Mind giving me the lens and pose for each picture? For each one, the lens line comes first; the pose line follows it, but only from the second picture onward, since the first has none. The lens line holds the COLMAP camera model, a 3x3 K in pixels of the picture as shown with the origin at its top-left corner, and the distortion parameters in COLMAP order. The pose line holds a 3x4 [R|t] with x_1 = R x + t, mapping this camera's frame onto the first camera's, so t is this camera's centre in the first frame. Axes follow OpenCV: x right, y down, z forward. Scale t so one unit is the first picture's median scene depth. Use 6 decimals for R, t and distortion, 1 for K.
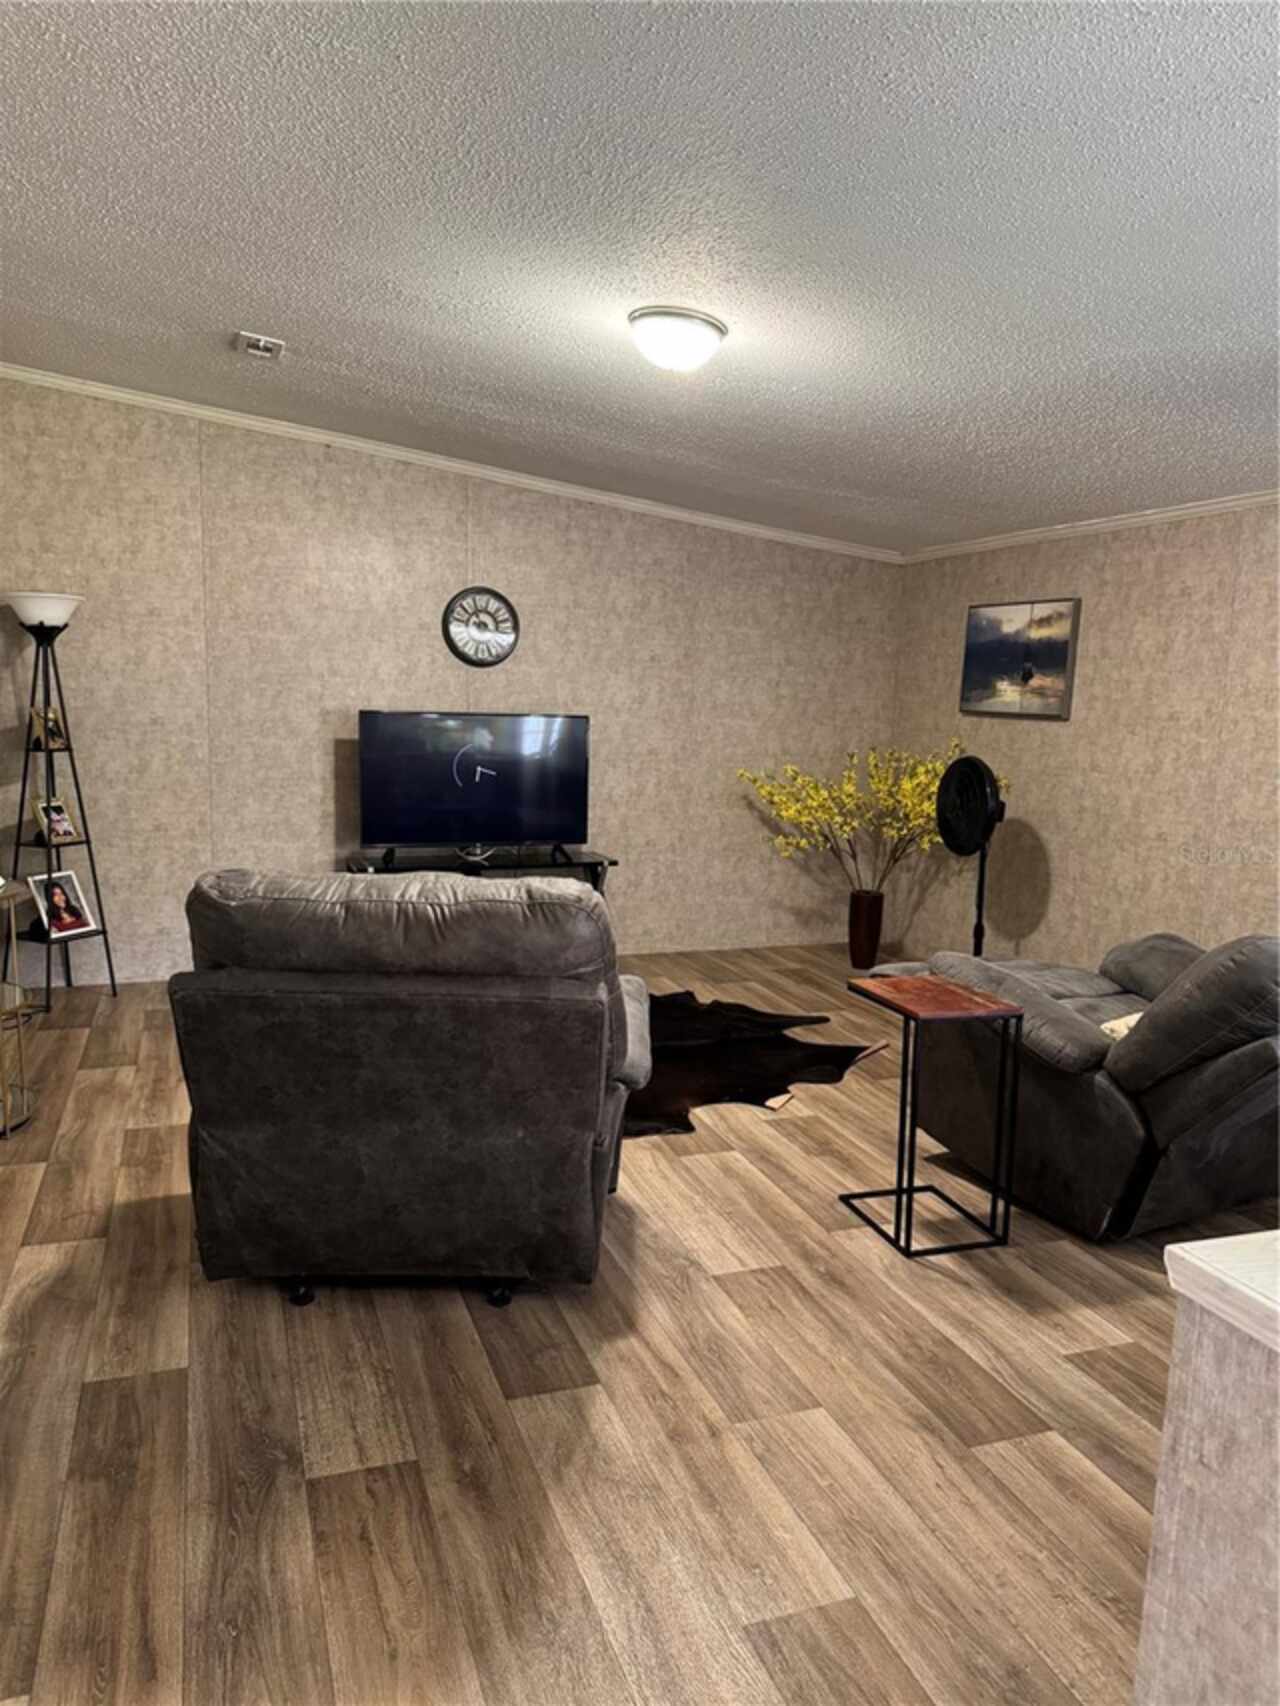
lens RADIAL K [[1220.6, 0, 634.3], [0, 1220.6, 858.0], [0, 0, 1]] dist [0.049256, -0.056427]
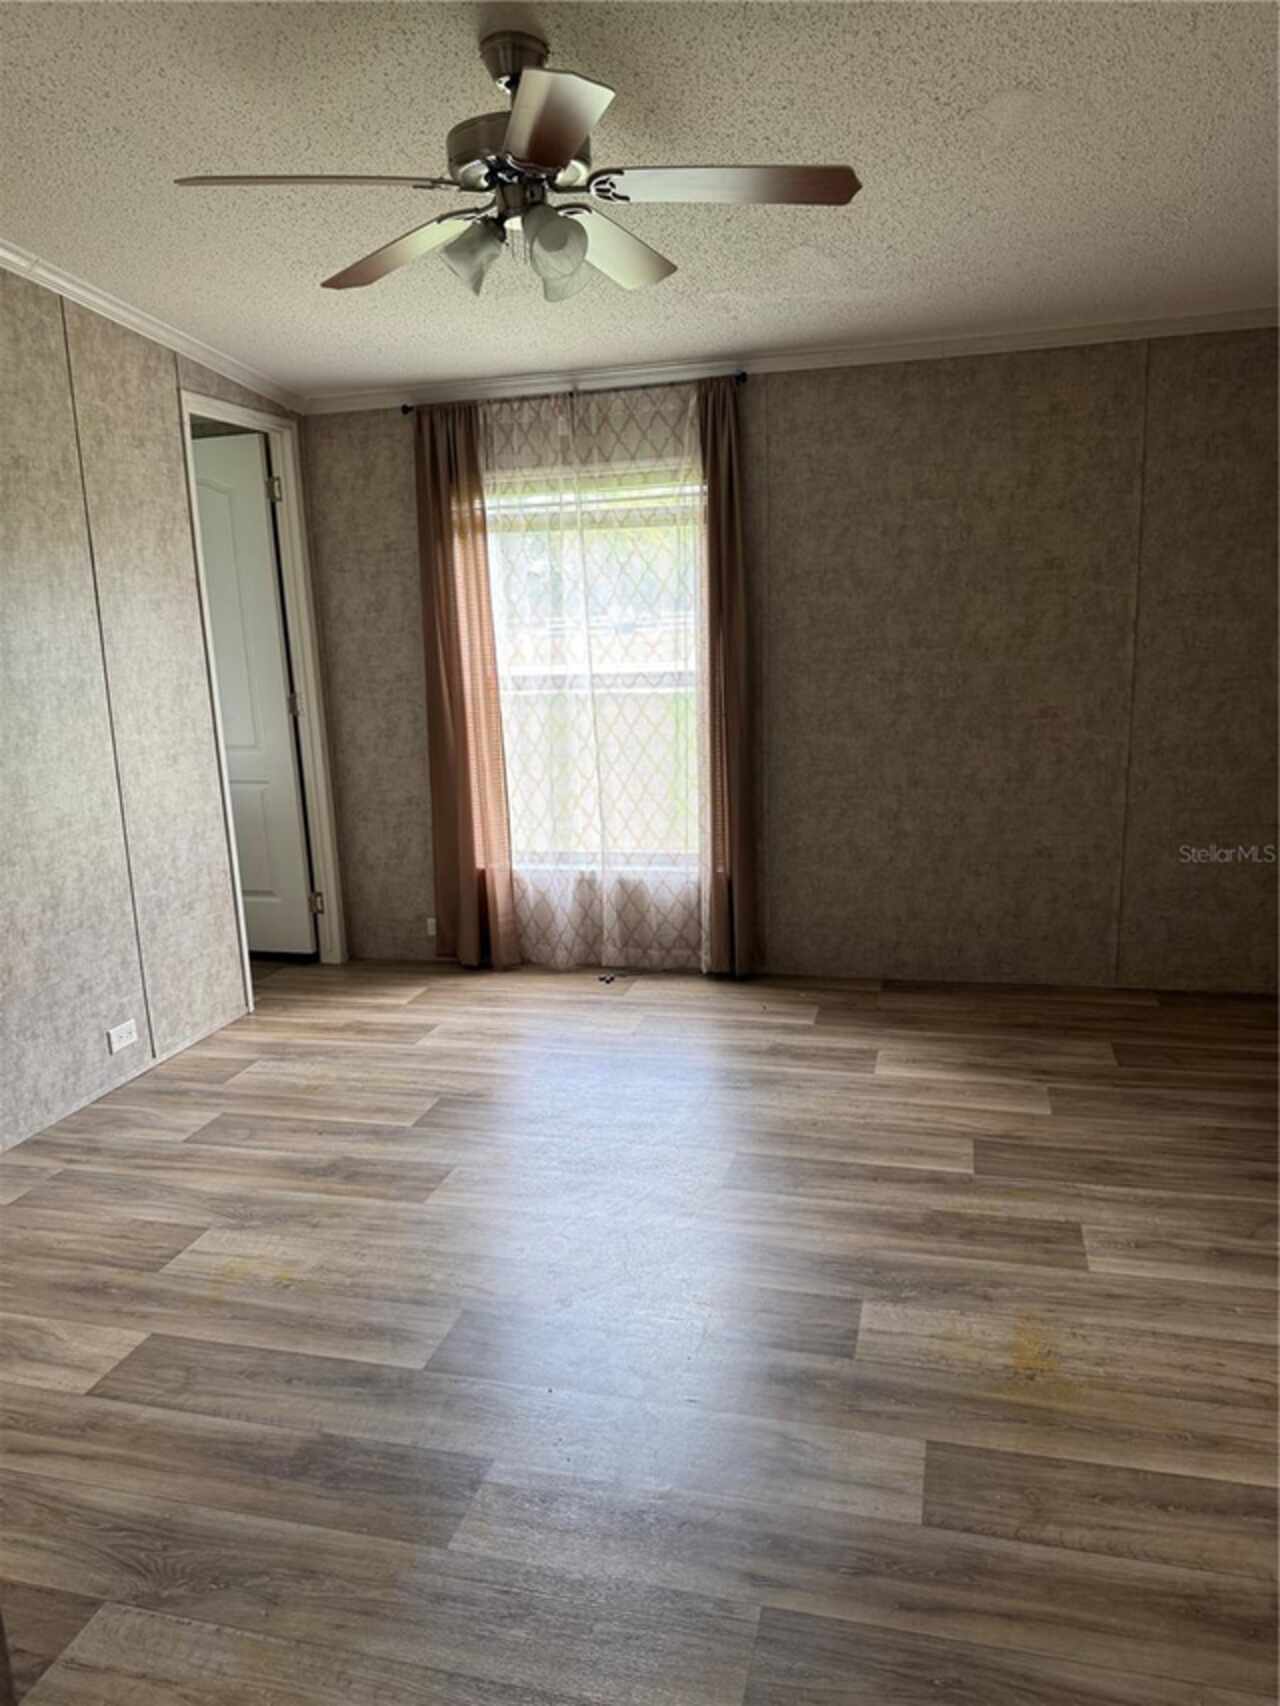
lens RADIAL K [[1220.6, 0, 645.0], [0, 1220.6, 863.7], [0, 0, 1]] dist [0.049256, -0.056427]
pose [[-0.563733, 0.172131, -0.807822, 0.577470], [-0.086291, 0.960417, 0.264863, -0.210980], [0.821437, 0.219020, -0.526565, 1.658843]]
